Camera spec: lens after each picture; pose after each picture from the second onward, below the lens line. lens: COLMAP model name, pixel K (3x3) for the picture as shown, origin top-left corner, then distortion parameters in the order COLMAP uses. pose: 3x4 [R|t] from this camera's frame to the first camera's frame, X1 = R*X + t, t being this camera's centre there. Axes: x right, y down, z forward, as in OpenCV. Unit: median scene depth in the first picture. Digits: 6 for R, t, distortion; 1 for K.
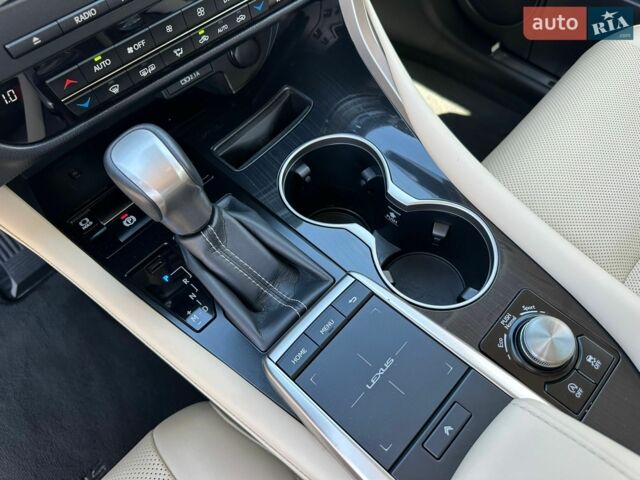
lens RADIAL K [[455.2, 0, 320.0], [0, 455.2, 240.0], [0, 0, 1]] dist [0.117600, -0.238903]
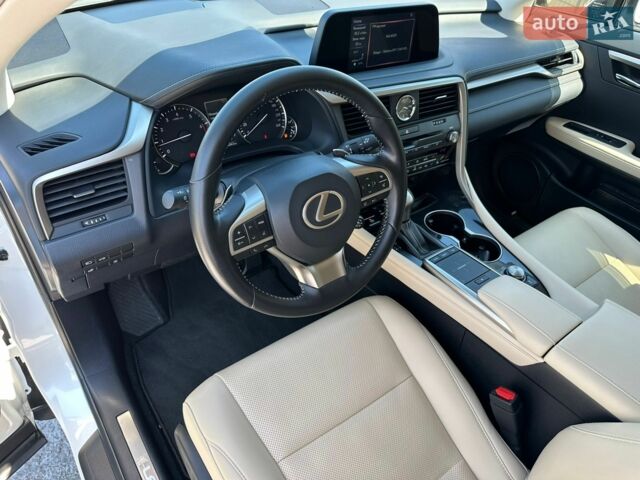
lens RADIAL K [[455.2, 0, 320.0], [0, 455.2, 240.0], [0, 0, 1]] dist [0.117600, -0.238903]
pose [[0.976829, 0.198964, -0.078858, -0.500164], [-0.213928, 0.918617, -0.332232, 1.118266], [0.006338, 0.341403, 0.939896, -1.682633]]
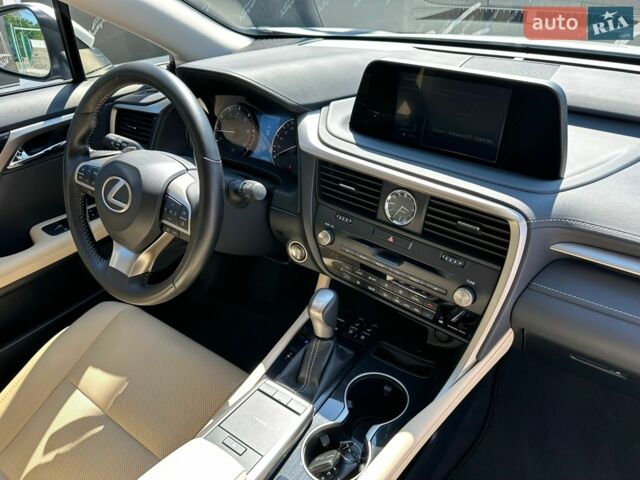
lens RADIAL K [[455.2, 0, 320.0], [0, 455.2, 240.0], [0, 0, 1]] dist [0.117600, -0.238903]
pose [[0.137099, 0.564461, -0.813994, 1.156907], [-0.848154, 0.491395, 0.197903, -0.631740], [0.511701, 0.663260, 0.546120, -0.481315]]
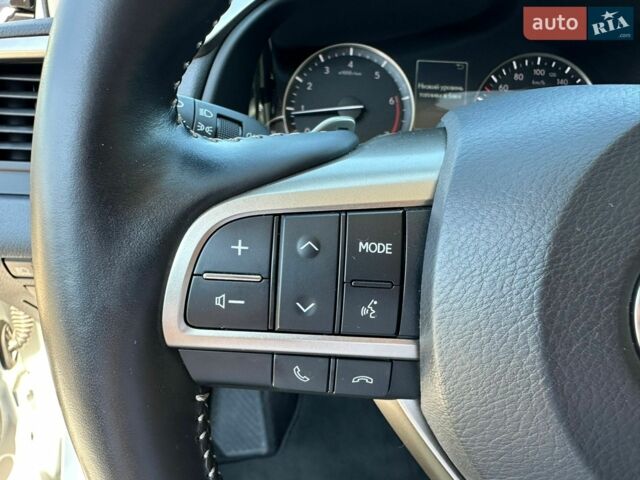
lens RADIAL K [[453.1, 0, 296.2], [0, 453.1, 269.8], [0, 0, 1]] dist [0.001466, 0.000691]
pose [[0.669571, 0.412380, -0.617752, -0.713829], [-0.672340, 0.689967, -0.268151, 0.653582], [0.315649, 0.594886, 0.739241, -0.300901]]
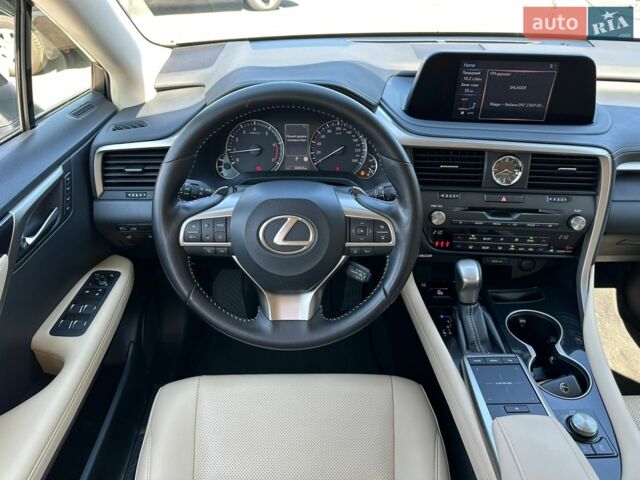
lens RADIAL K [[459.6, 0, 313.1], [0, 459.6, 240.1], [0, 0, 1]] dist [0.074200, -0.136892]
pose [[0.690230, 0.432025, -0.580463, 0.417513], [-0.637977, 0.741859, -0.206472, 0.692309], [0.341420, 0.512835, 0.787675, -1.292853]]
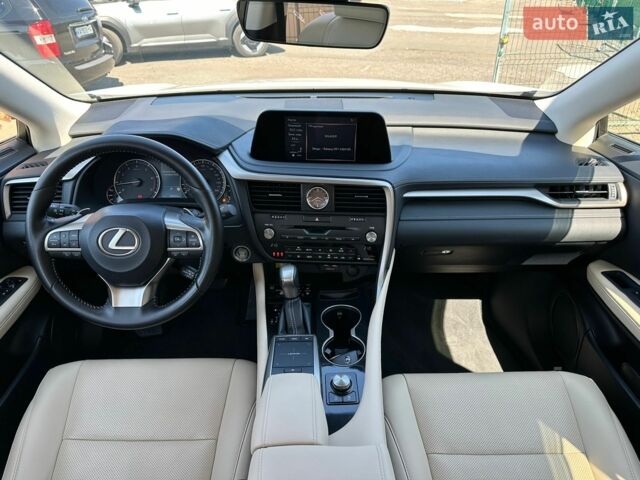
lens RADIAL K [[455.2, 0, 320.0], [0, 455.2, 240.0], [0, 0, 1]] dist [0.117600, -0.238903]
pose [[0.699471, 0.384600, -0.602349, 1.496918], [-0.632144, 0.726124, -0.270439, 0.368228], [0.333369, 0.569935, 0.751025, -1.428853]]
